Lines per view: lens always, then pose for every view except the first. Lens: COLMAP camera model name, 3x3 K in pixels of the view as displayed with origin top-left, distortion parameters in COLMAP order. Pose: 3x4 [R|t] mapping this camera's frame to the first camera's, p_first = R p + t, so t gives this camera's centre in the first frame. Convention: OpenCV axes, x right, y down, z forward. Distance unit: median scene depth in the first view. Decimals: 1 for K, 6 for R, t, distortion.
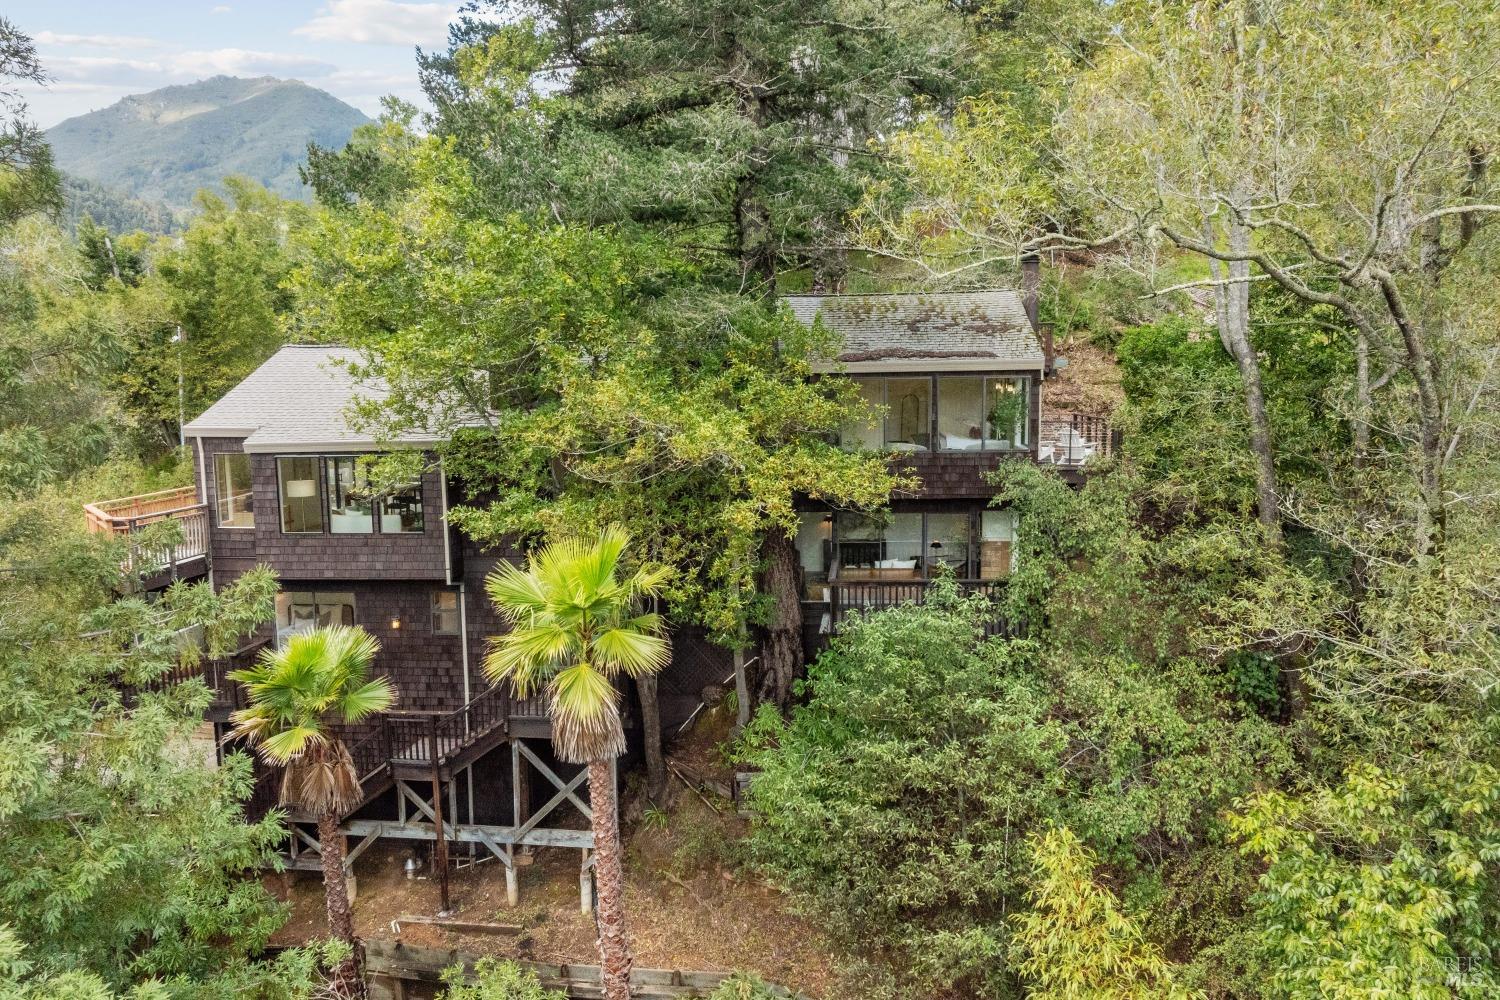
lens RADIAL K [[1028.0, 0, 746.0], [0, 1028.0, 520.6], [0, 0, 1]] dist [-0.034589, 0.001635]
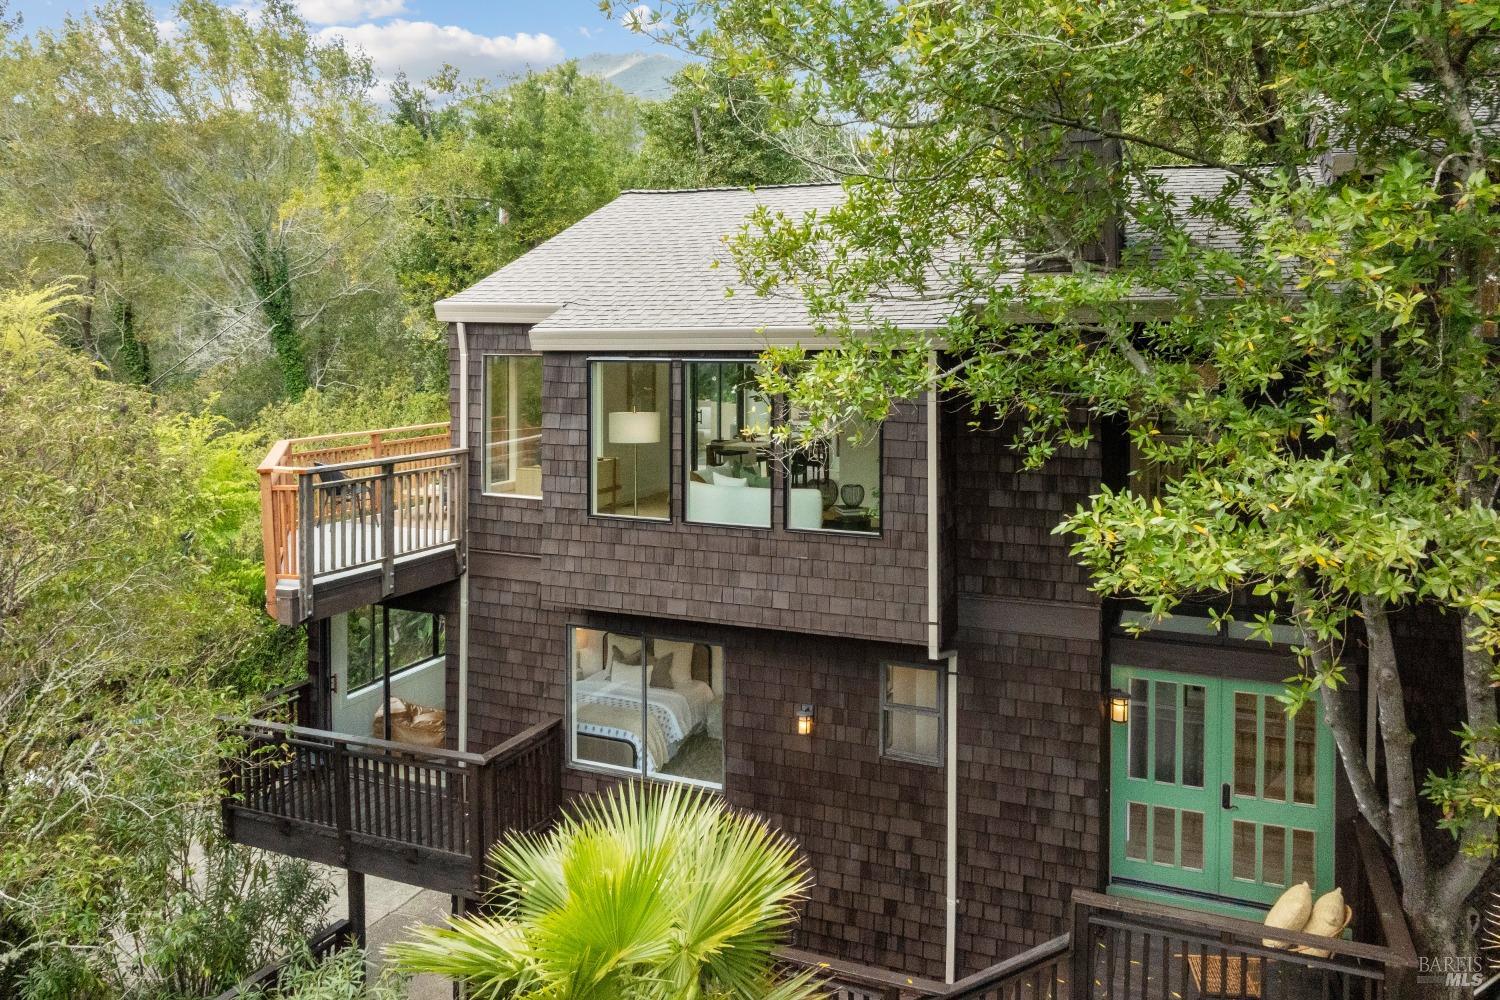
lens RADIAL K [[1028.0, 0, 746.0], [0, 1028.0, 520.6], [0, 0, 1]] dist [-0.034589, 0.001635]
pose [[0.949618, 0.068902, -0.305743, -0.225545], [-0.059933, 0.997454, 0.038639, -0.008083], [0.307627, -0.018369, 0.951330, 0.535782]]
